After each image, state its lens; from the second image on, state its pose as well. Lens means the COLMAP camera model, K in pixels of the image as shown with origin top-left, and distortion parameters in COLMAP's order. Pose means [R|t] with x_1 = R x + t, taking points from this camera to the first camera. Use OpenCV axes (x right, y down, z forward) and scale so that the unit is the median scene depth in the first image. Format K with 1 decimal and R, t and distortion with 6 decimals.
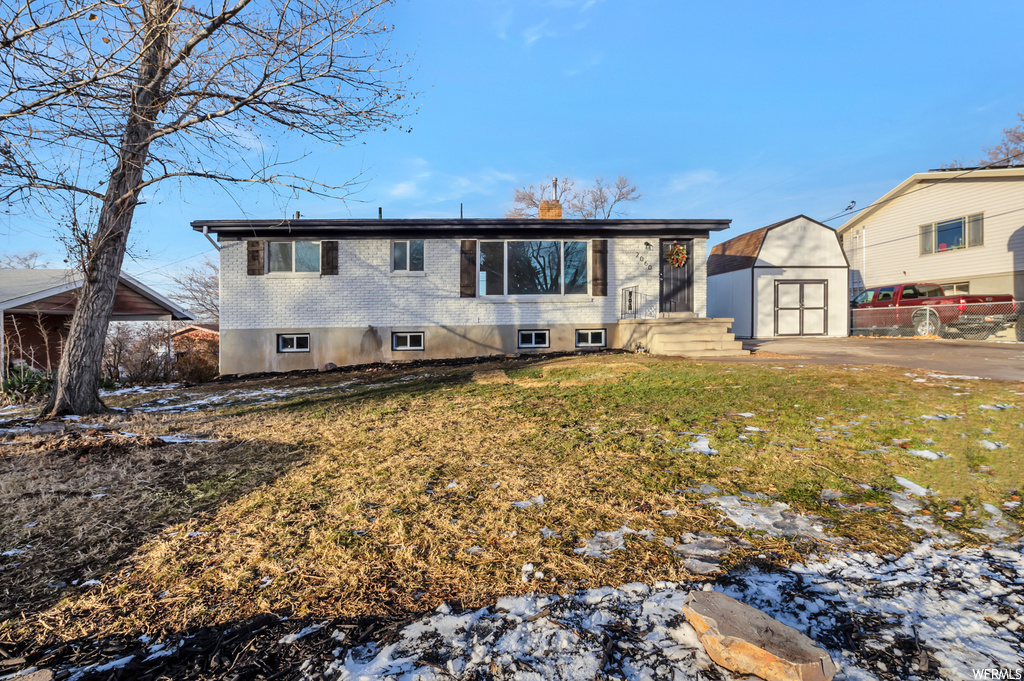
lens RADIAL K [[462.9, 0, 512.0], [0, 462.9, 340.5], [0, 0, 1]] dist [-0.012883, 0.000054]
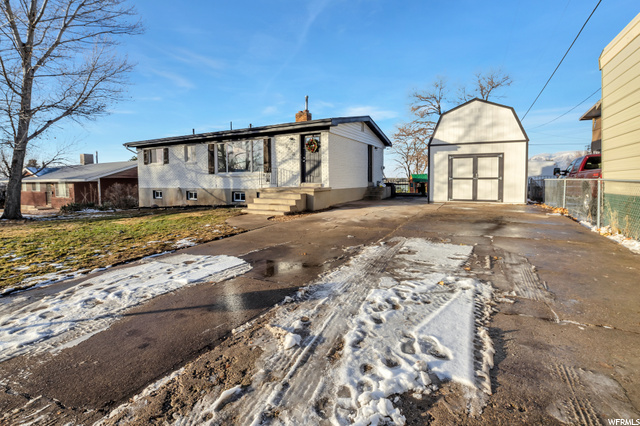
lens RADIAL K [[289.3, 0, 320.0], [0, 289.3, 213.0], [0, 0, 1]] dist [-0.012883, 0.000054]
pose [[0.848910, 0.069413, -0.523959, 0.884367], [-0.025481, 0.995561, 0.090605, -0.048802], [0.527922, -0.063564, 0.846911, 0.199908]]
